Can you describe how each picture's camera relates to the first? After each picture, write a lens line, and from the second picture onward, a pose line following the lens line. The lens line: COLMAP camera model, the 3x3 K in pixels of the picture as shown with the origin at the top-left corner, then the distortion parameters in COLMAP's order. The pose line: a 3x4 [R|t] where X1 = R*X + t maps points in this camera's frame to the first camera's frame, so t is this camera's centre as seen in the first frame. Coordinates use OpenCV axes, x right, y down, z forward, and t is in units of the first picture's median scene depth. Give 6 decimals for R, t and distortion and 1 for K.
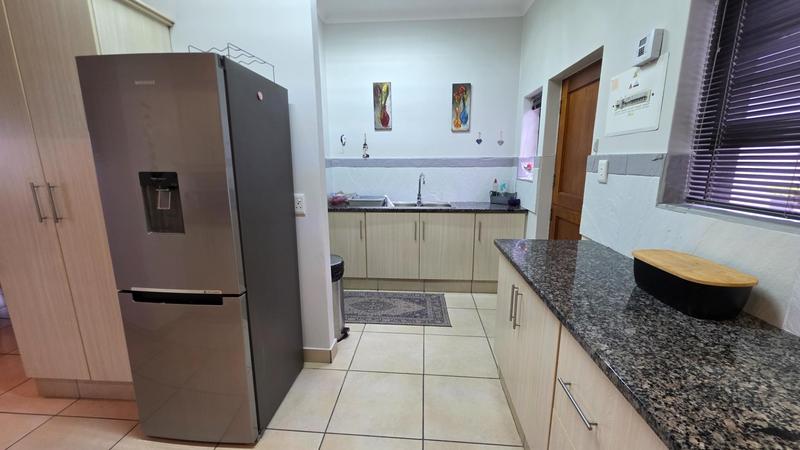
lens RADIAL K [[319.8, 0, 400.7], [0, 319.8, 227.6], [0, 0, 1]] dist [0.000699, -0.000217]
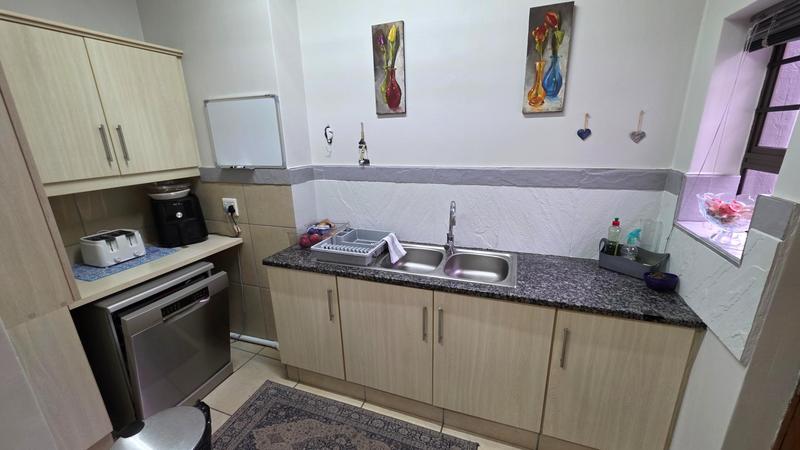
lens RADIAL K [[319.8, 0, 400.7], [0, 319.8, 227.6], [0, 0, 1]] dist [0.000699, -0.000217]
pose [[0.959311, 0.062731, -0.275296, 0.127151], [-0.038689, 0.995015, 0.091915, -0.168407], [0.279690, -0.077524, 0.956955, 0.474802]]
